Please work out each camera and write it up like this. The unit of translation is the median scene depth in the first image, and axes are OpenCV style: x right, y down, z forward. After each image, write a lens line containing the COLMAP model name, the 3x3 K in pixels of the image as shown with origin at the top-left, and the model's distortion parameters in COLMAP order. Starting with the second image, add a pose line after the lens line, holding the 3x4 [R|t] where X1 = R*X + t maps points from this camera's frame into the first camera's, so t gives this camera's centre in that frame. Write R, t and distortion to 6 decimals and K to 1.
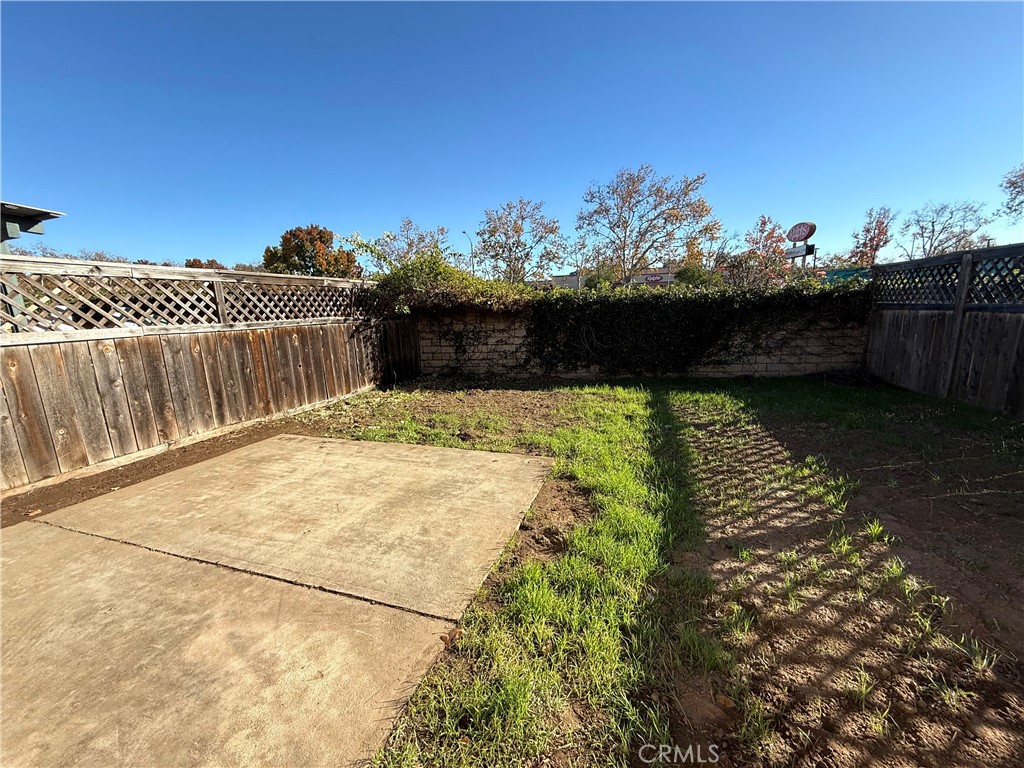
lens RADIAL K [[407.7, 0, 512.3], [0, 407.7, 386.3], [0, 0, 1]] dist [-0.001338, 0.000249]
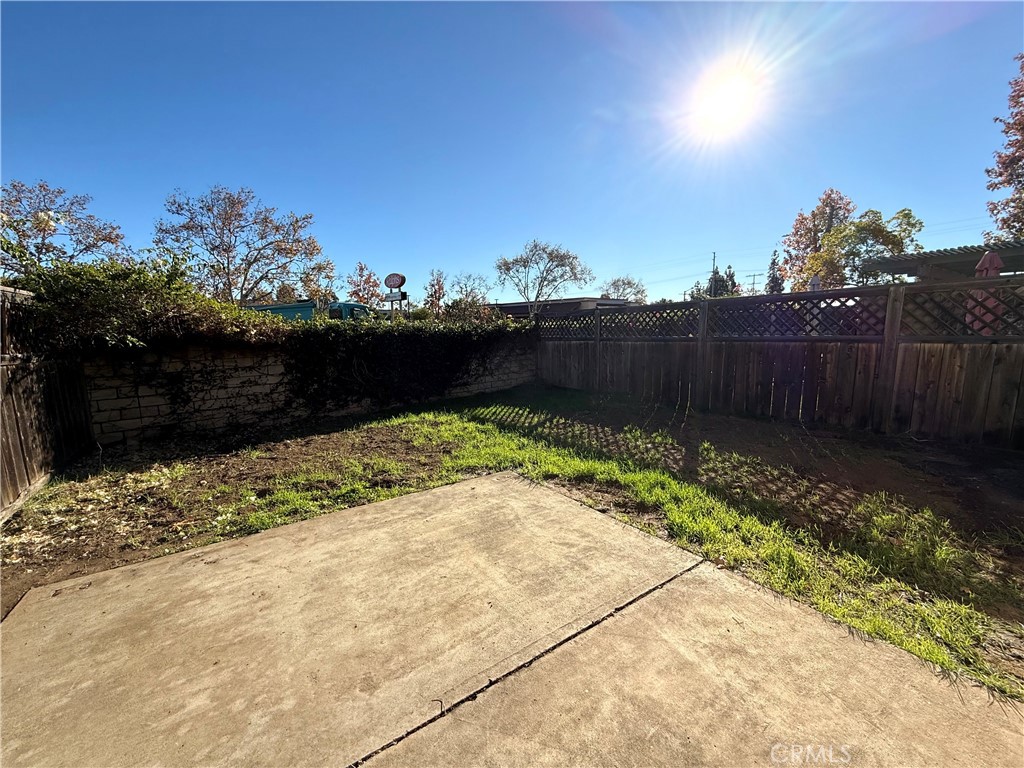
lens RADIAL K [[407.7, 0, 511.2], [0, 407.7, 387.3], [0, 0, 1]] dist [-0.001338, 0.000249]
pose [[0.604187, -0.088776, 0.791882, -0.349845], [0.154080, 0.988035, -0.006793, -0.017893], [-0.781804, 0.126117, 0.610637, 0.136378]]
